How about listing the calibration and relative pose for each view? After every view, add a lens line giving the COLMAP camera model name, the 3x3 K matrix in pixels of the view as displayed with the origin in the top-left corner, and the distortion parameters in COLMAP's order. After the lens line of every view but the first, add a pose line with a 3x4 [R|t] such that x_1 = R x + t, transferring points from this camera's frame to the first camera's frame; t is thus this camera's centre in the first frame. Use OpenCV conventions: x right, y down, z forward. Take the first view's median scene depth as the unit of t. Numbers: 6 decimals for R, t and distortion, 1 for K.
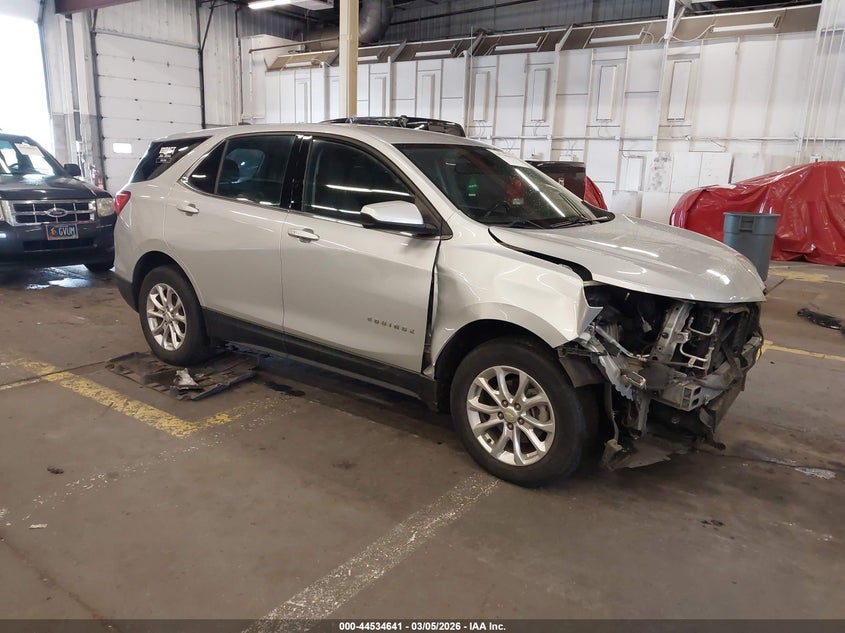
lens RADIAL K [[666.6, 0, 428.3], [0, 666.6, 317.2], [0, 0, 1]] dist [-0.013631, -0.009581]
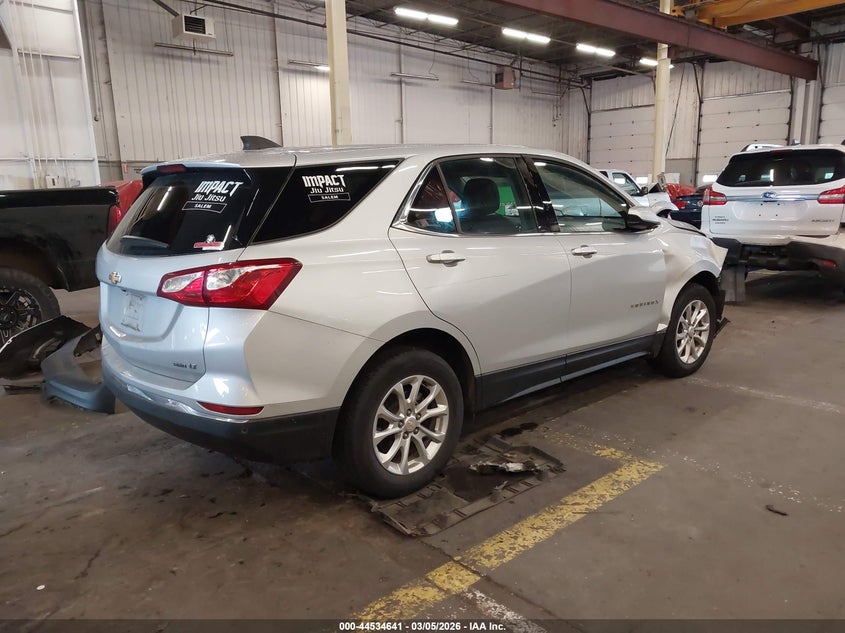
lens RADIAL K [[666.6, 0, 430.3], [0, 666.6, 317.8], [0, 0, 1]] dist [-0.013631, -0.009581]
pose [[0.196229, -0.228769, 0.953498, -1.160303], [0.254744, 0.950909, 0.175722, -0.248846], [-0.946890, 0.208416, 0.244873, 0.919559]]
